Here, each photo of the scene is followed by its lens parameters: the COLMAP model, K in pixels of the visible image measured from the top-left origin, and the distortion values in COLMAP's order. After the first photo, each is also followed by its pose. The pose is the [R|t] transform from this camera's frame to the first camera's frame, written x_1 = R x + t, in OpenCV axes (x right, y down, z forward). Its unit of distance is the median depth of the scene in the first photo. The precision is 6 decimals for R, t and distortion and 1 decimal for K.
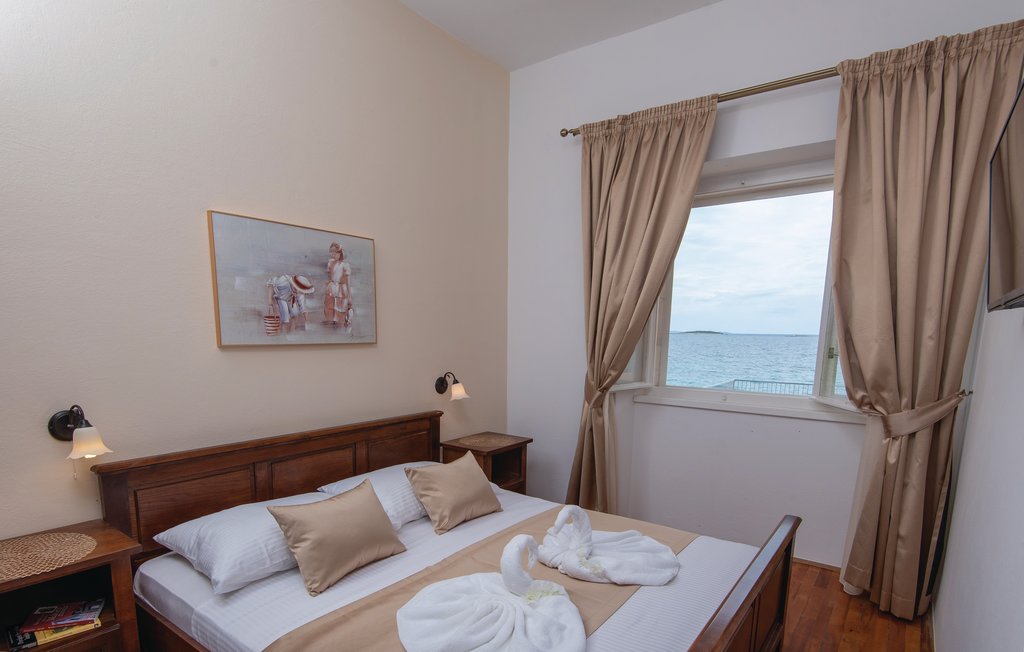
lens RADIAL K [[527.3, 0, 513.3], [0, 527.3, 410.5], [0, 0, 1]] dist [0.001926, -0.000032]
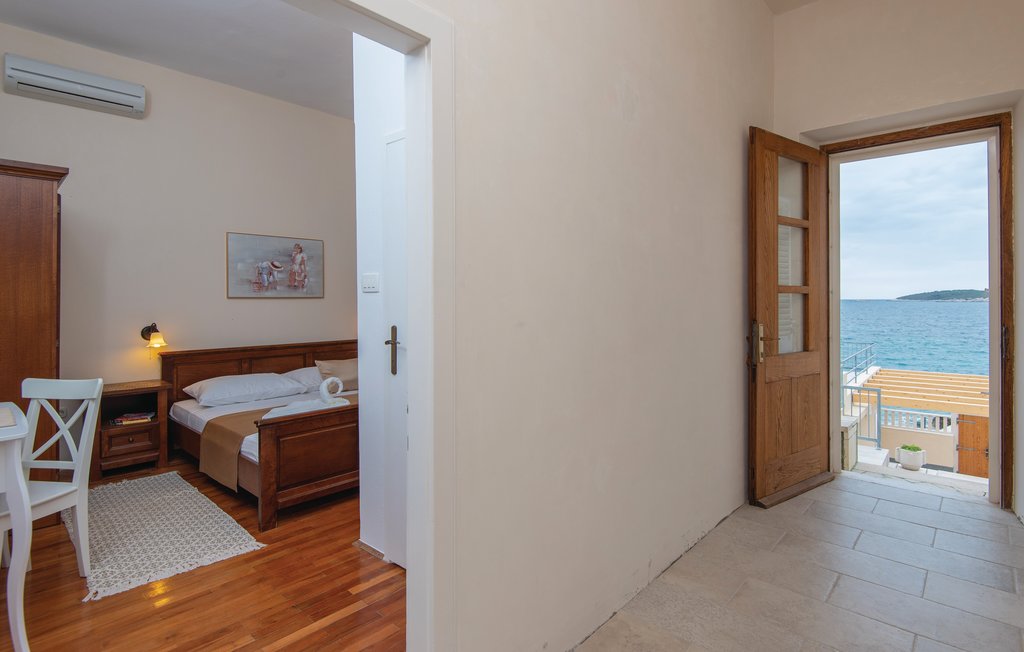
lens RADIAL K [[501.8, 0, 537.7], [0, 501.8, 292.8], [0, 0, 1]] dist [0.002432, -0.013676]
pose [[0.996667, -0.013799, -0.080403, 0.657328], [0.000997, 0.987577, -0.157136, 0.136198], [0.081572, 0.156532, 0.984299, -0.660327]]
